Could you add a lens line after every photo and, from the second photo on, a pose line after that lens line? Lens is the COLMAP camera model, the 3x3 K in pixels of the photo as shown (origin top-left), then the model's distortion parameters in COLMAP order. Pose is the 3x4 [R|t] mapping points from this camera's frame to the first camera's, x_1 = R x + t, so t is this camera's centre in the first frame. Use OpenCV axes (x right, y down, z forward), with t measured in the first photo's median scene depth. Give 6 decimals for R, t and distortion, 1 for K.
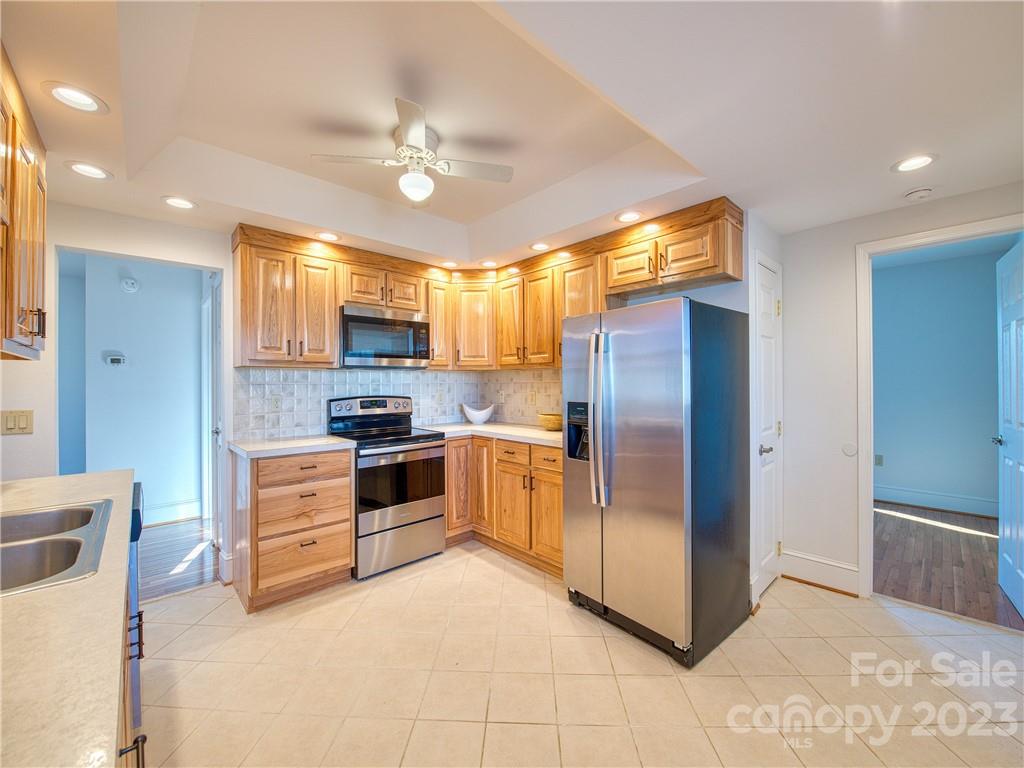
lens RADIAL K [[417.7, 0, 510.4], [0, 417.7, 379.5], [0, 0, 1]] dist [-0.002887, -0.000168]
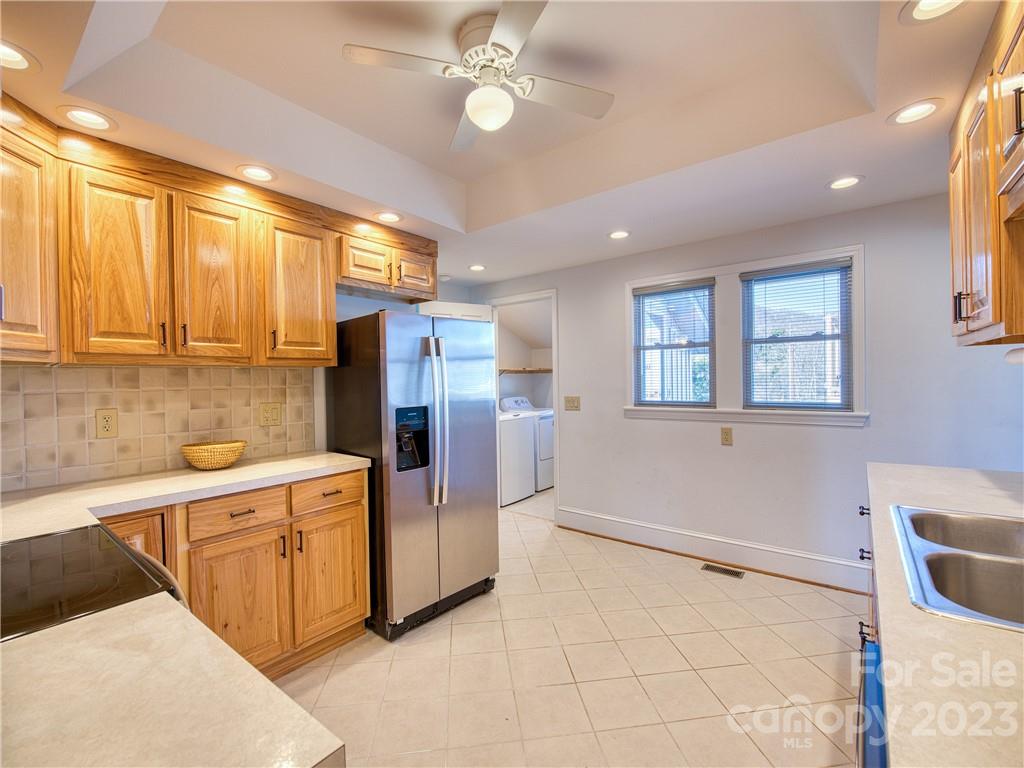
lens RADIAL K [[446.4, 0, 510.7], [0, 446.4, 384.5], [0, 0, 1]] dist [-0.013671, -0.000228]
pose [[-0.170825, 0.001203, 0.985301, -0.700434], [0.015611, 0.999877, 0.001486, 0.006008], [-0.985178, 0.015635, -0.170823, 0.793987]]
